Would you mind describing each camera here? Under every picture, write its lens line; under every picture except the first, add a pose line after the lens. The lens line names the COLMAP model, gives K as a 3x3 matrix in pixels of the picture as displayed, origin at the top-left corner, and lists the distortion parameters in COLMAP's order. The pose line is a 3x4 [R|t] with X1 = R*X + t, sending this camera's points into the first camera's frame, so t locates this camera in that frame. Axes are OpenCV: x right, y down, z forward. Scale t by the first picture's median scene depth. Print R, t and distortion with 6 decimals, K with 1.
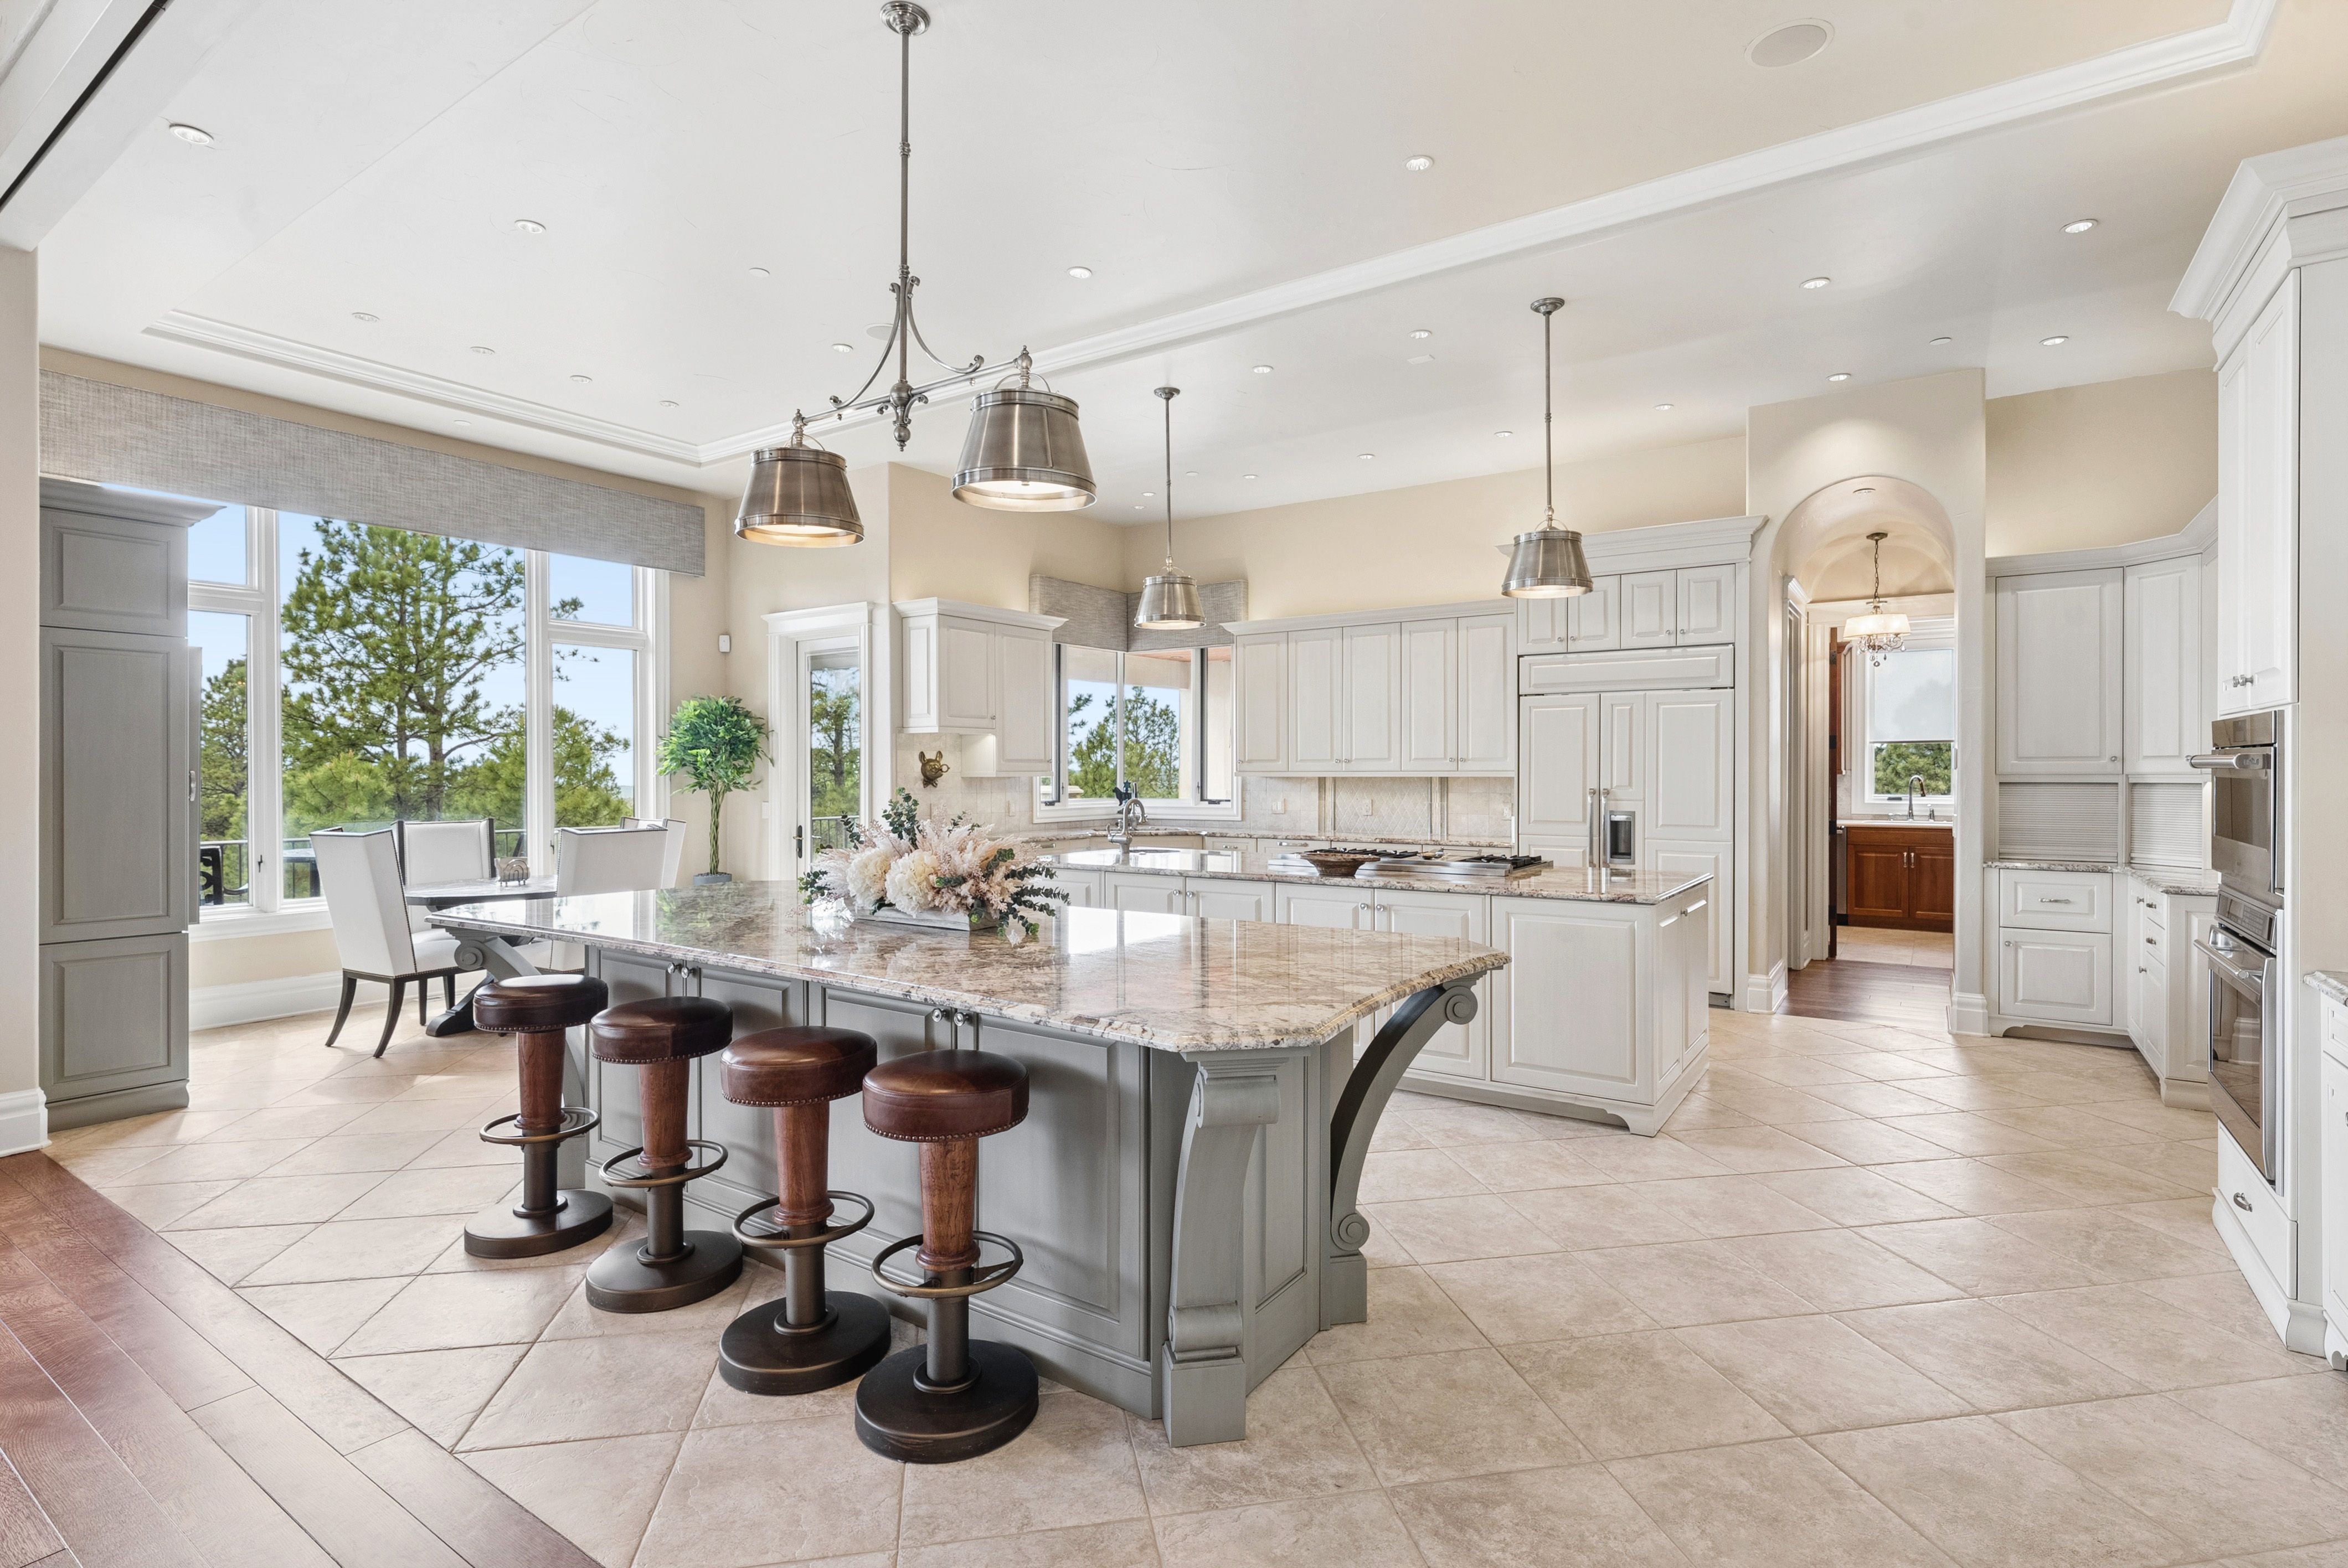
lens RADIAL K [[1120.4, 0, 1175.8], [0, 1120.4, 786.5], [0, 0, 1]] dist [0.001796, 0.000646]
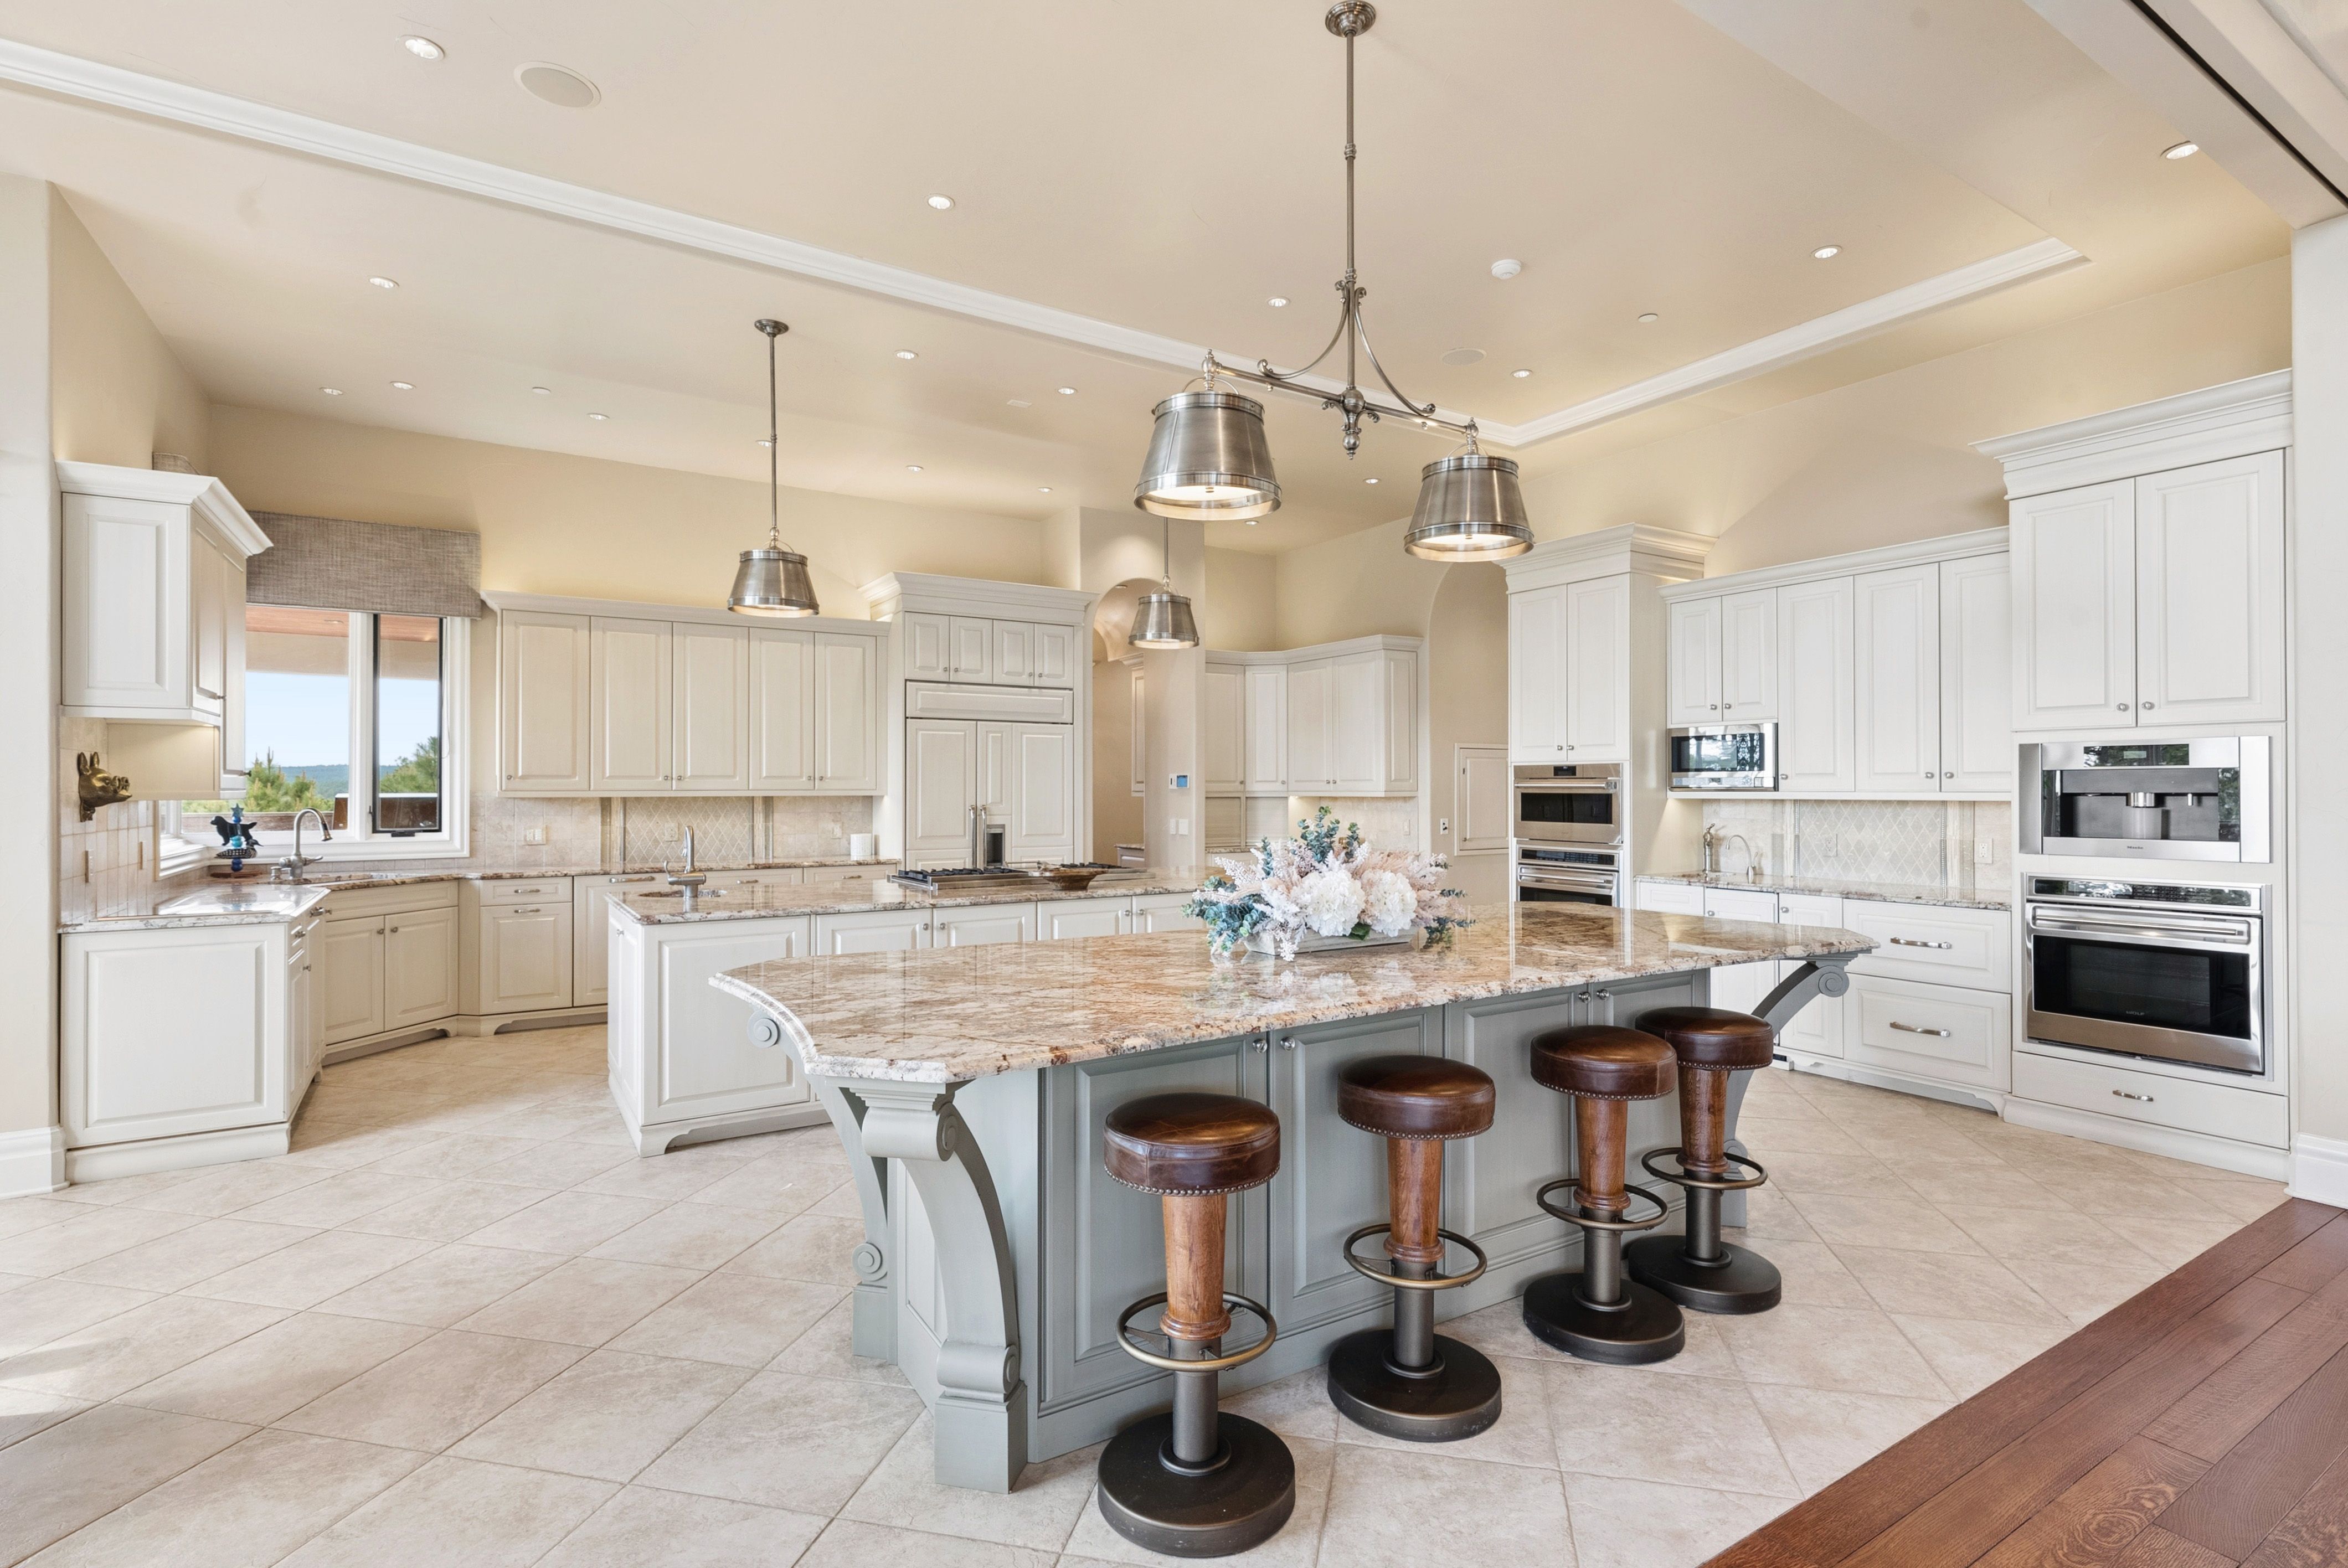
lens RADIAL K [[1120.4, 0, 1174.2], [0, 1120.4, 779.7], [0, 0, 1]] dist [0.001796, 0.000646]
pose [[0.398194, 0.010283, 0.917244, -0.579877], [0.013099, 0.999771, -0.016895, -0.002324], [-0.917208, 0.018743, 0.397968, 0.367147]]
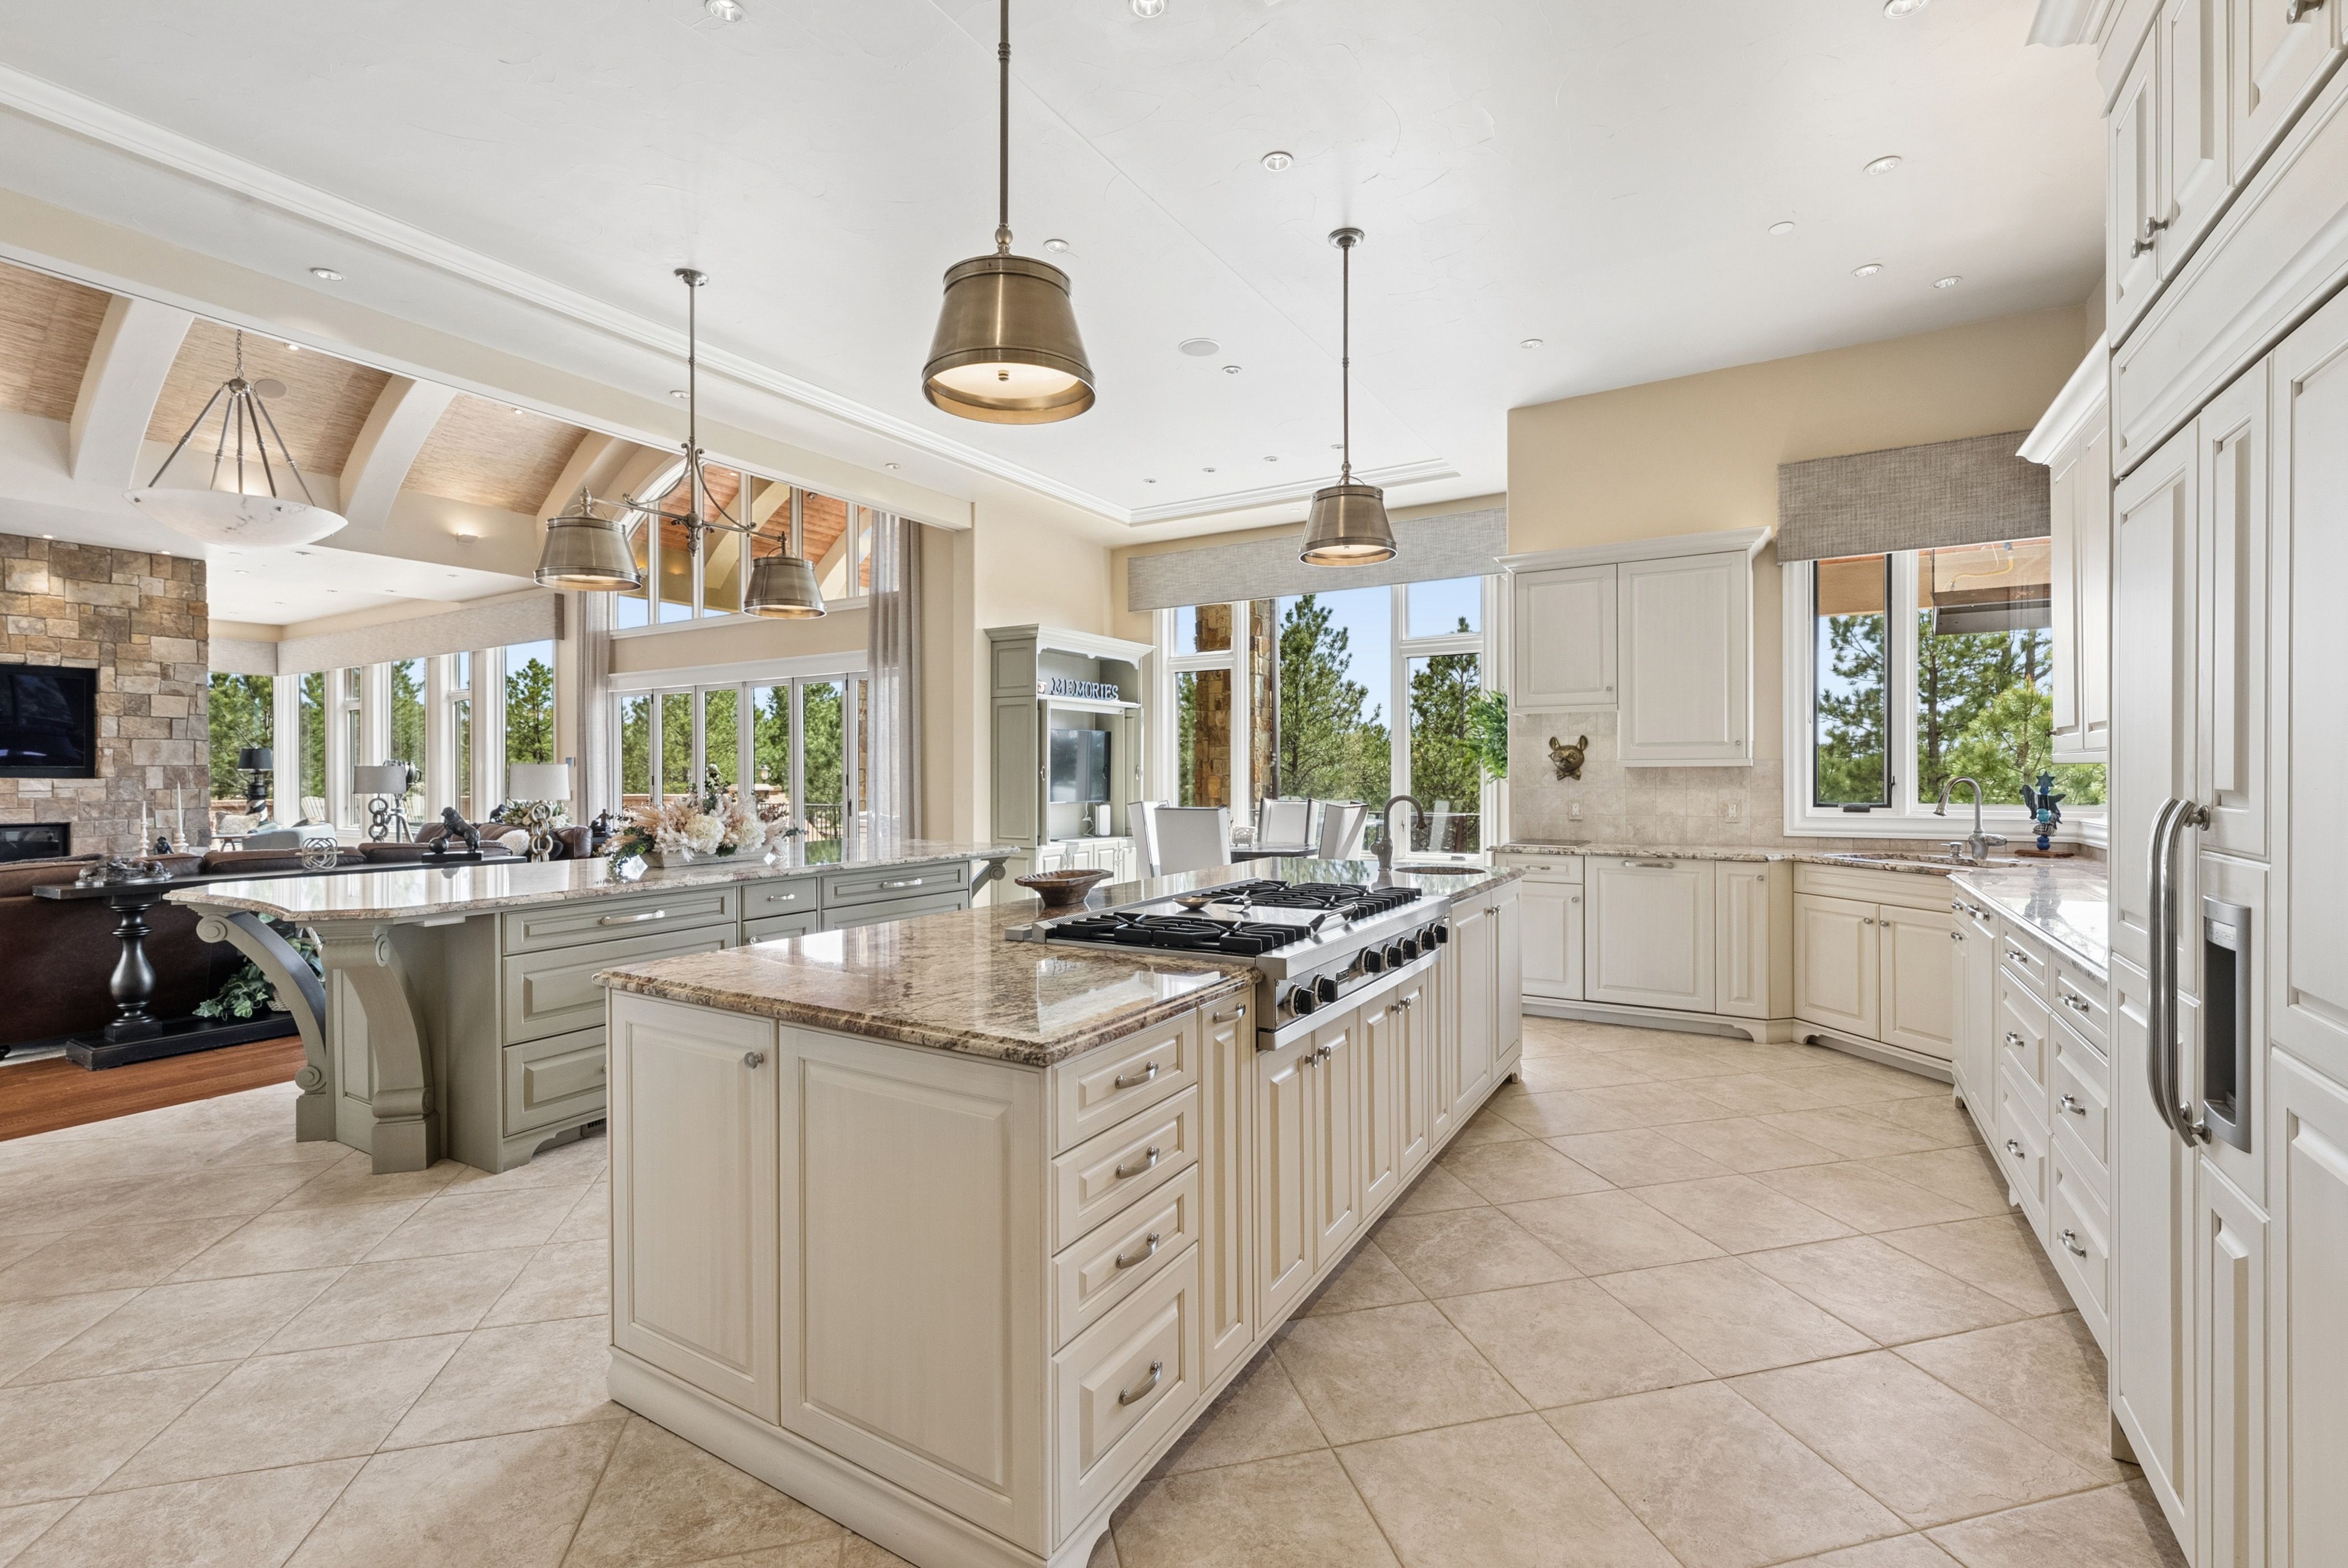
lens RADIAL K [[1010.5, 0, 1180.4], [0, 1010.5, 775.5], [0, 0, 1]] dist [0.001245, -0.000262]
pose [[0.065929, 0.005988, -0.997806, 0.588651], [-0.007914, 0.999954, 0.005478, -0.004463], [0.997793, 0.007536, 0.065973, 0.772082]]
